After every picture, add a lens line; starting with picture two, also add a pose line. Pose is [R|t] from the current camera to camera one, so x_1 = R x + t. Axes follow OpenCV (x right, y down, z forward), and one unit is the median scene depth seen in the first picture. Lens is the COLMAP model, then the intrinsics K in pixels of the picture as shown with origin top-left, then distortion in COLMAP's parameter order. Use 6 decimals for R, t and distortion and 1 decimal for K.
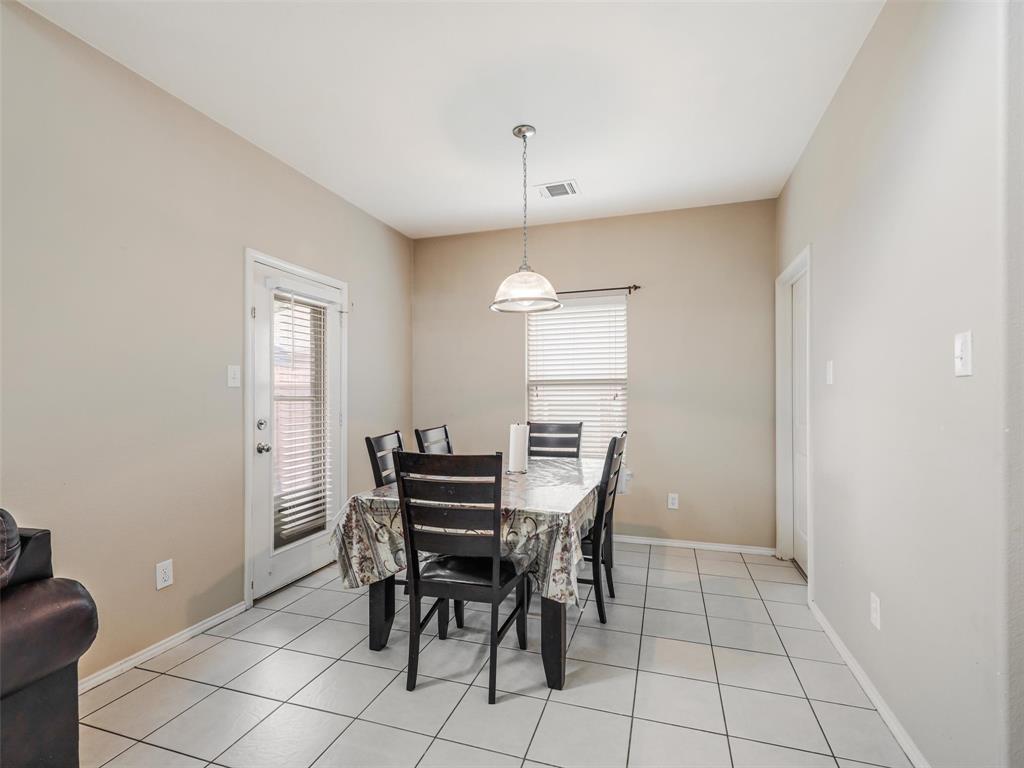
lens RADIAL K [[485.5, 0, 512.1], [0, 485.5, 387.3], [0, 0, 1]] dist [-0.028784, -0.000191]
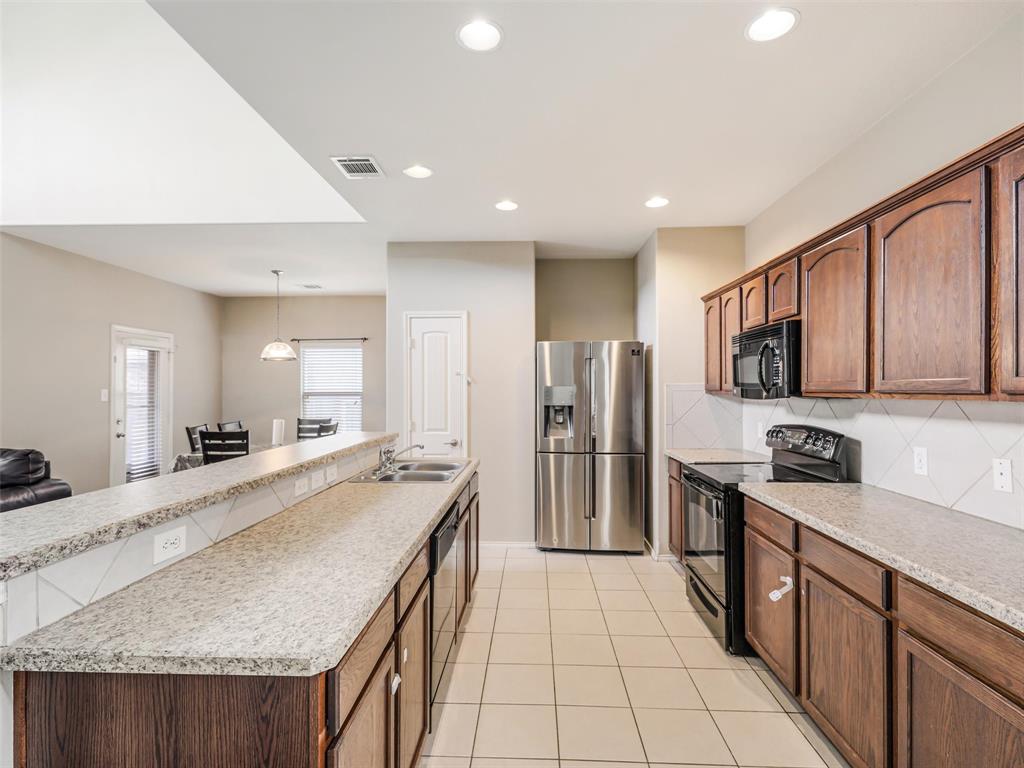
lens RADIAL K [[485.5, 0, 512.9], [0, 485.5, 383.4], [0, 0, 1]] dist [-0.028784, -0.000191]
pose [[0.953985, 0.006751, 0.299779, 0.340120], [-0.006321, 0.999977, -0.002404, -0.068924], [-0.299788, 0.000398, 0.954006, -1.119355]]
